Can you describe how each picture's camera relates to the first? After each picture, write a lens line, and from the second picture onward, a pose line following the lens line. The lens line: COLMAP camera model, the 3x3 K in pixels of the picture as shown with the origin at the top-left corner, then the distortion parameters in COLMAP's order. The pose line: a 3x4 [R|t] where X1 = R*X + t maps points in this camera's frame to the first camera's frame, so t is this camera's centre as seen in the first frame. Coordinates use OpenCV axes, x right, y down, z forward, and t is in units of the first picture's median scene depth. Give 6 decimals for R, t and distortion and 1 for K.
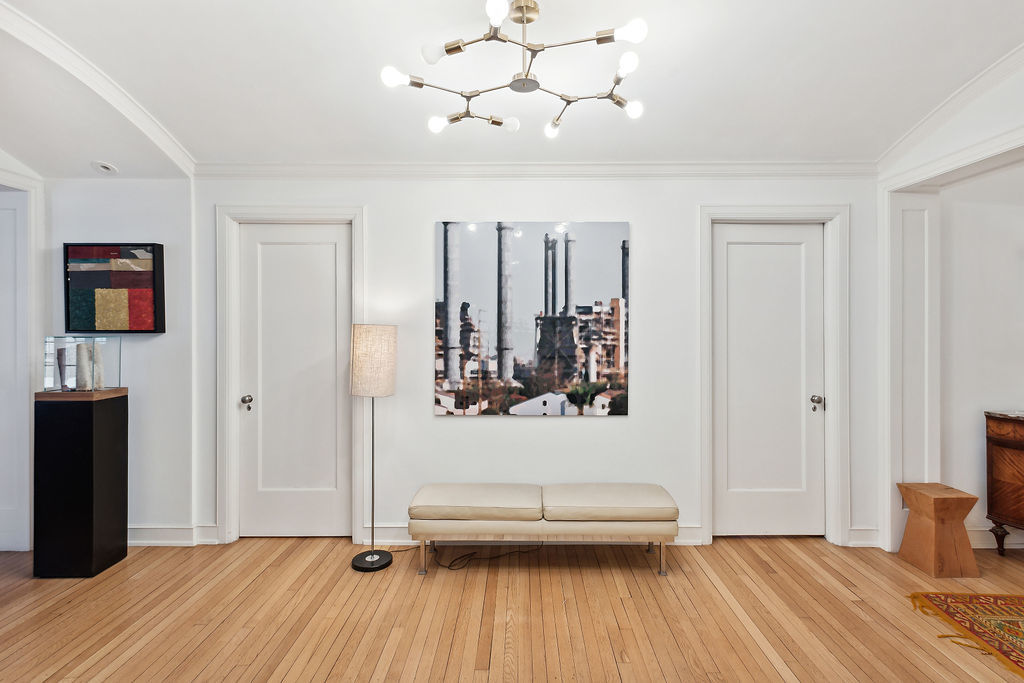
lens RADIAL K [[504.7, 0, 514.8], [0, 504.7, 324.9], [0, 0, 1]] dist [0.003919, 0.000004]
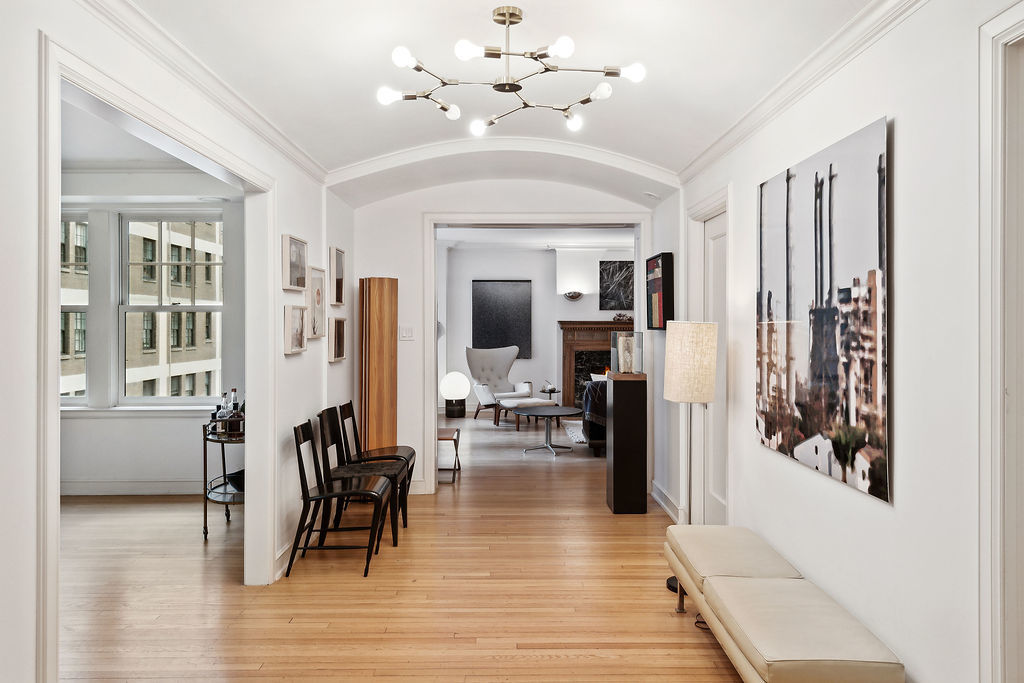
lens RADIAL K [[729.4, 0, 511.4], [0, 729.4, 325.8], [0, 0, 1]] dist [0.000784, -0.000415]
pose [[0.016036, 0.002430, -0.999868, 0.938389], [-0.000528, 0.999997, 0.002422, 0.002539], [0.999871, 0.000489, 0.016037, 0.616367]]
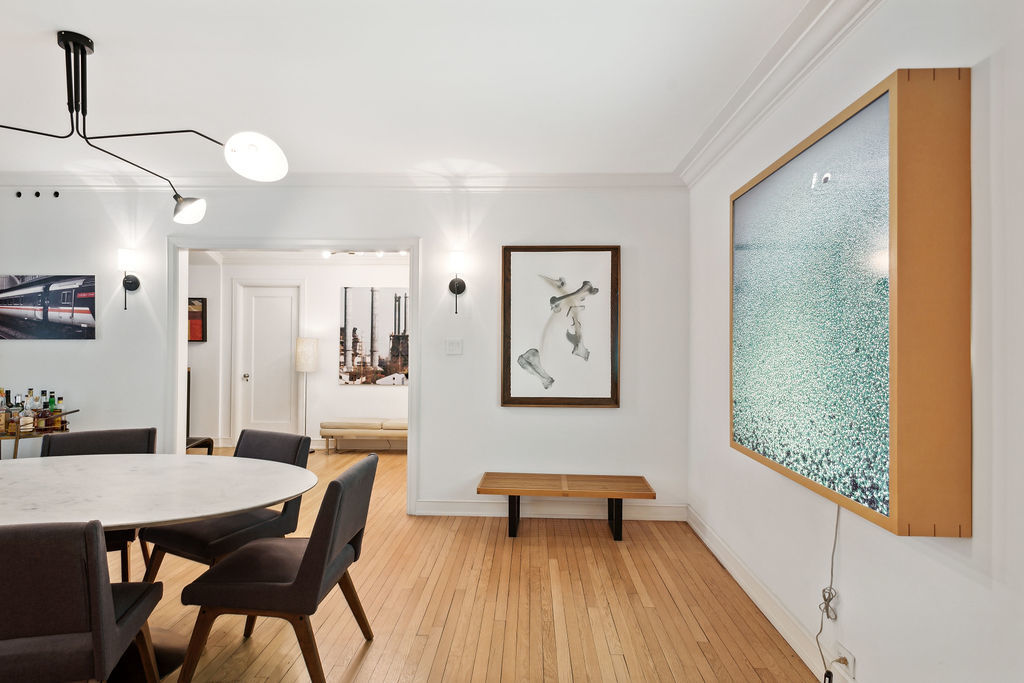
lens RADIAL K [[540.4, 0, 512.0], [0, 540.4, 341.5], [0, 0, 1]] dist [0.000021, -0.000012]
pose [[0.999661, 0.008521, -0.024613, 0.576846], [-0.008693, 0.999938, -0.006904, 0.019454], [0.024553, 0.007115, 0.999673, -1.121904]]
